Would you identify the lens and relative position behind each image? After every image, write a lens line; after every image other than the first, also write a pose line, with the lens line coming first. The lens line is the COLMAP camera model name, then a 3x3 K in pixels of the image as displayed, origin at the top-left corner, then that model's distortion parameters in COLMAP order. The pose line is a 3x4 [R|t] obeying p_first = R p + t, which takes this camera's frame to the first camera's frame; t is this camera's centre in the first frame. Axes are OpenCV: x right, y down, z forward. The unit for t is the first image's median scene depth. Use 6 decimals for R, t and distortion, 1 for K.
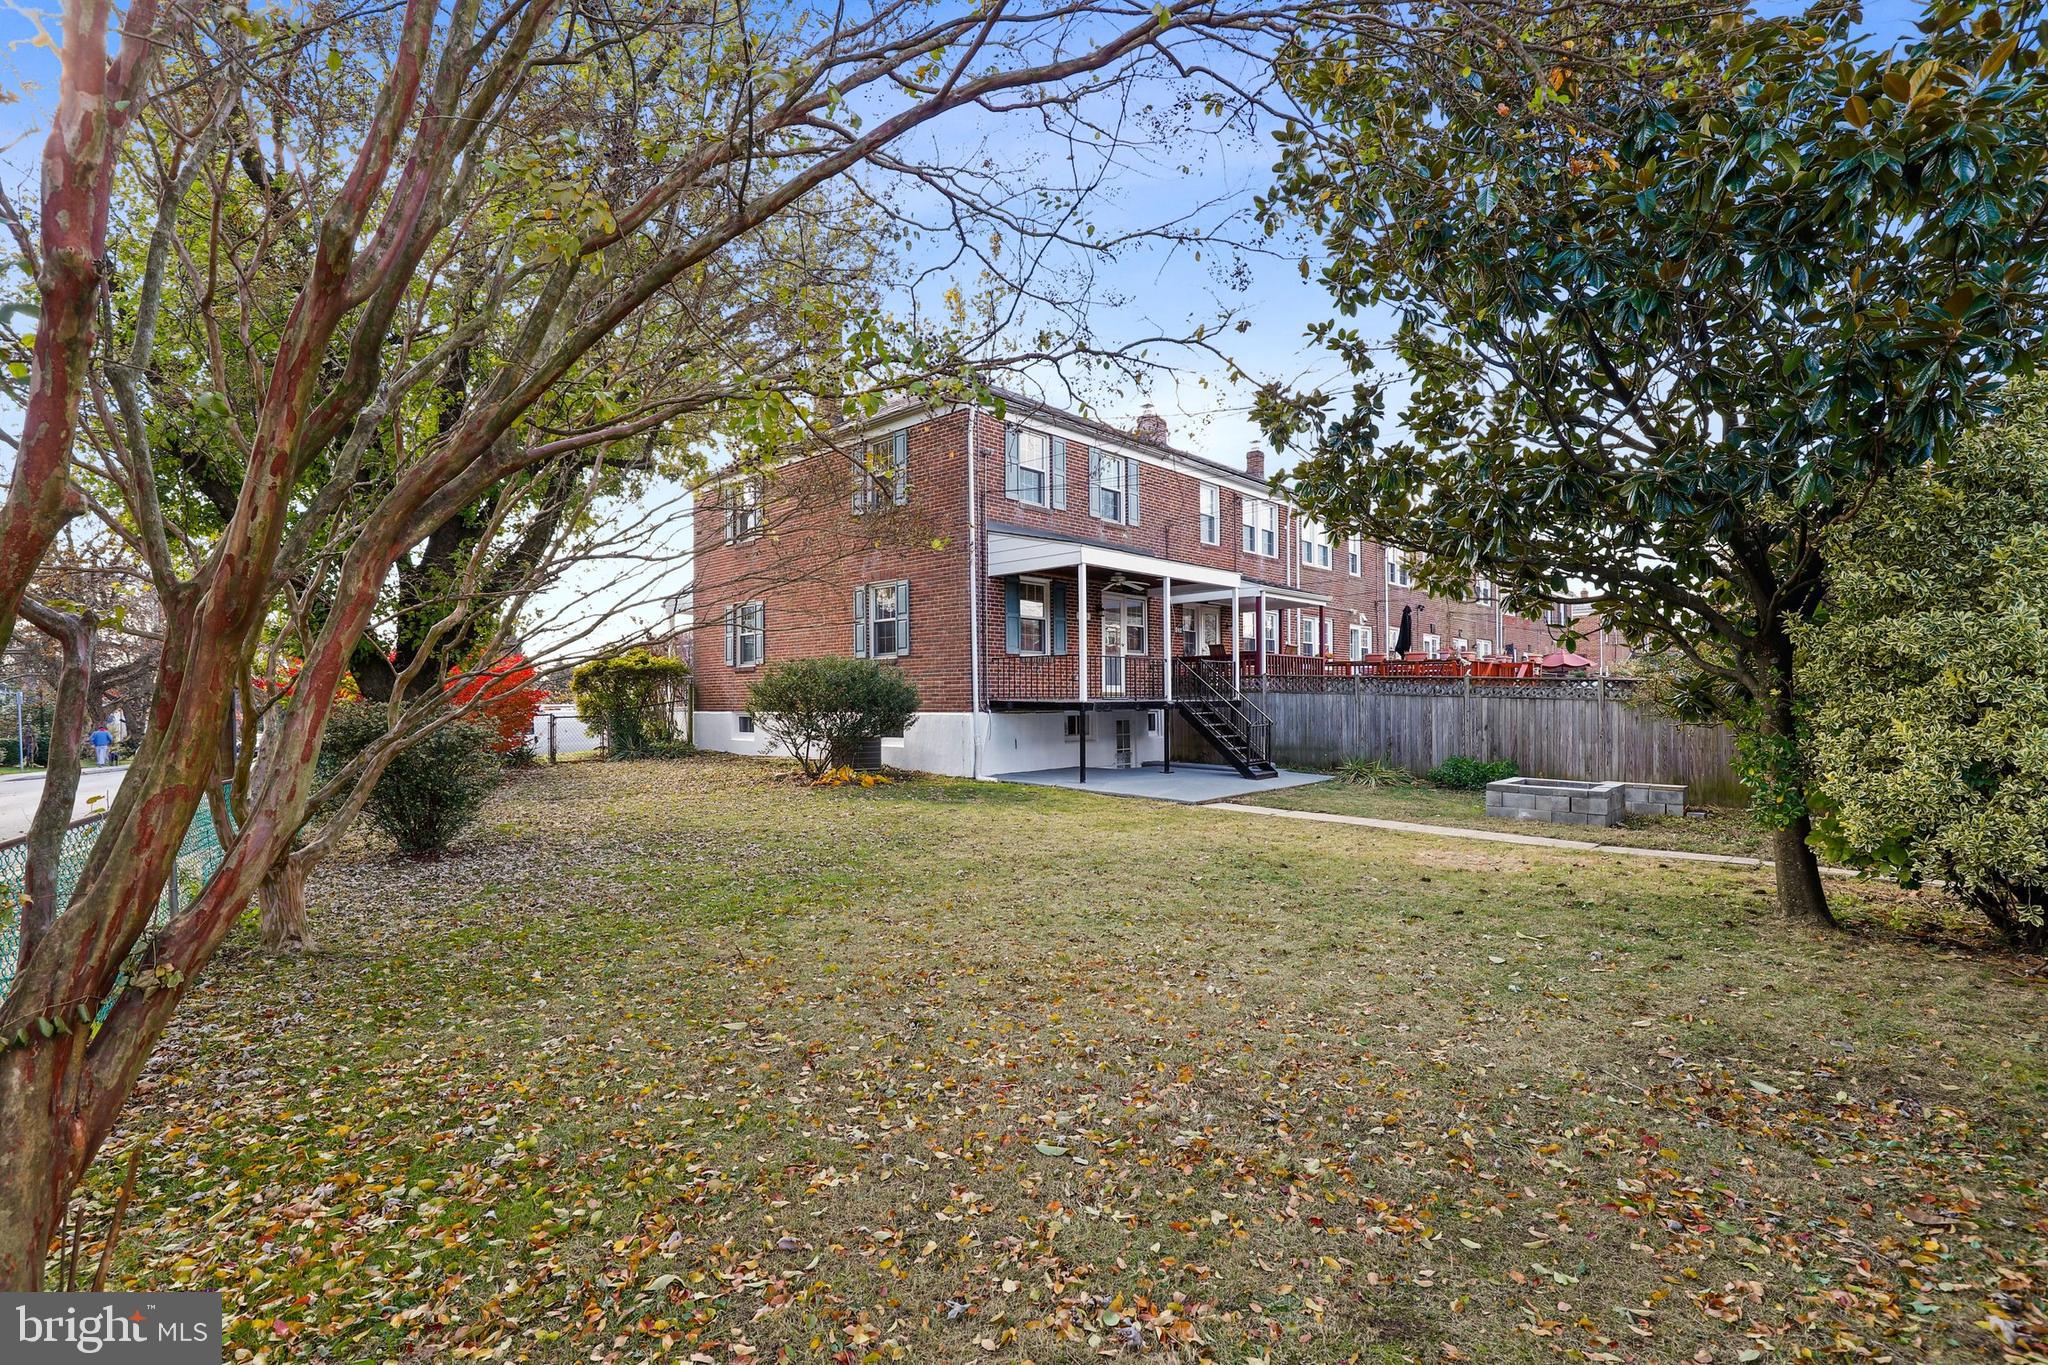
lens RADIAL K [[942.4, 0, 1016.4], [0, 942.4, 698.4], [0, 0, 1]] dist [-0.016624, 0.000778]
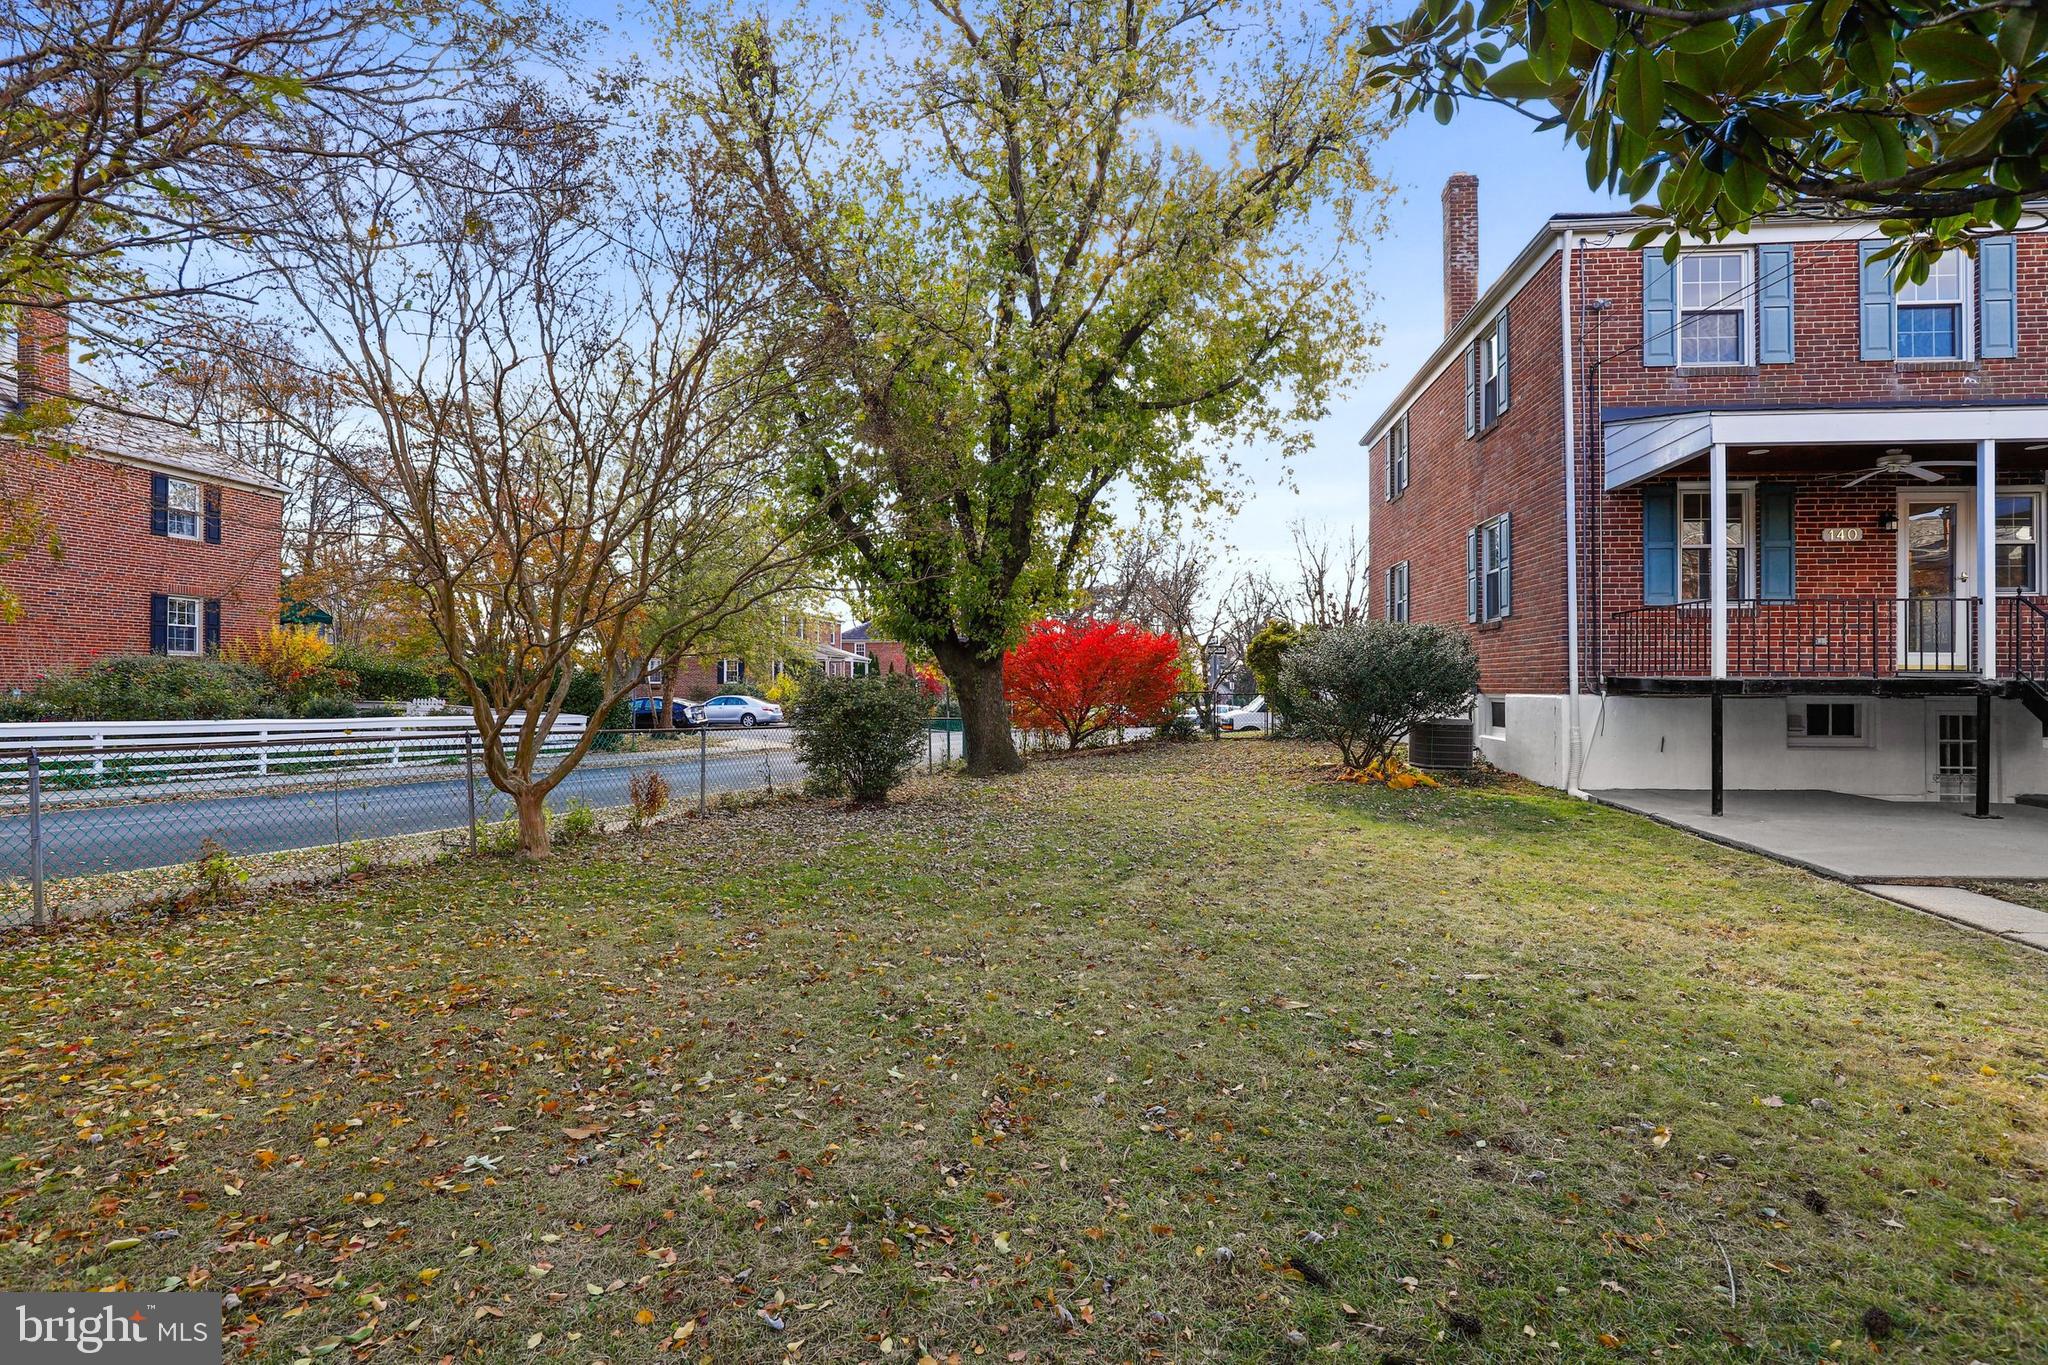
lens RADIAL K [[933.0, 0, 1020.1], [0, 933.0, 689.9], [0, 0, 1]] dist [-0.048241, 0.012544]
pose [[0.584769, 0.011112, -0.811124, 0.224538], [-0.005305, 0.999937, 0.009875, 0.006083], [0.811183, -0.001472, 0.584791, 0.252587]]
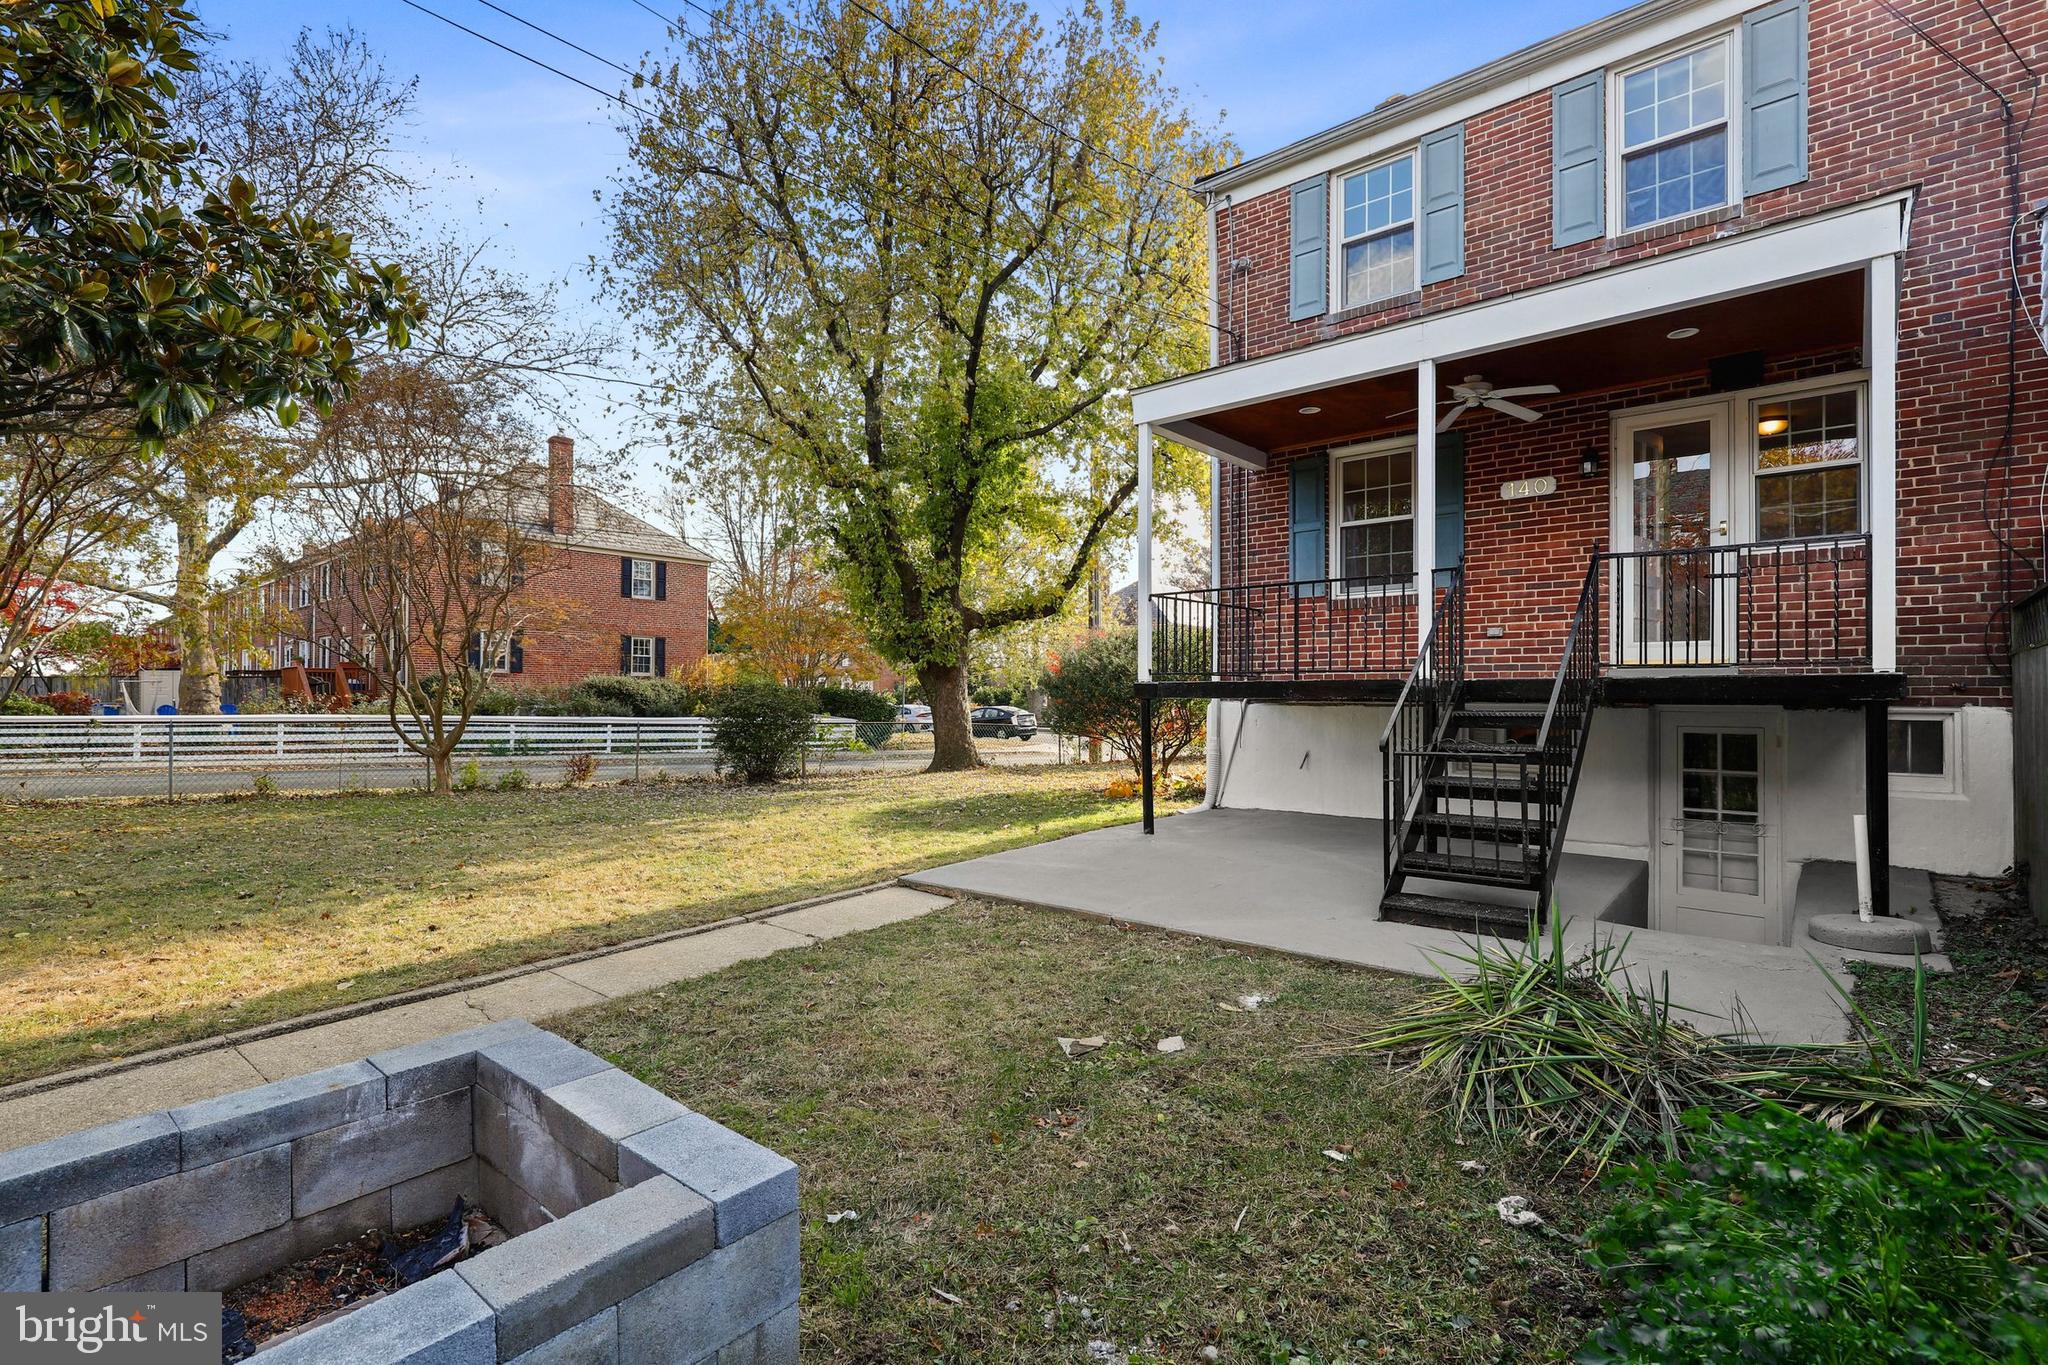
lens RADIAL K [[942.4, 0, 1016.4], [0, 942.4, 698.4], [0, 0, 1]] dist [-0.016624, 0.000778]
pose [[0.023465, 0.005293, -0.999711, 0.491415], [-0.005323, 0.999972, 0.005169, 0.009022], [0.999710, 0.005201, 0.023492, 0.738711]]
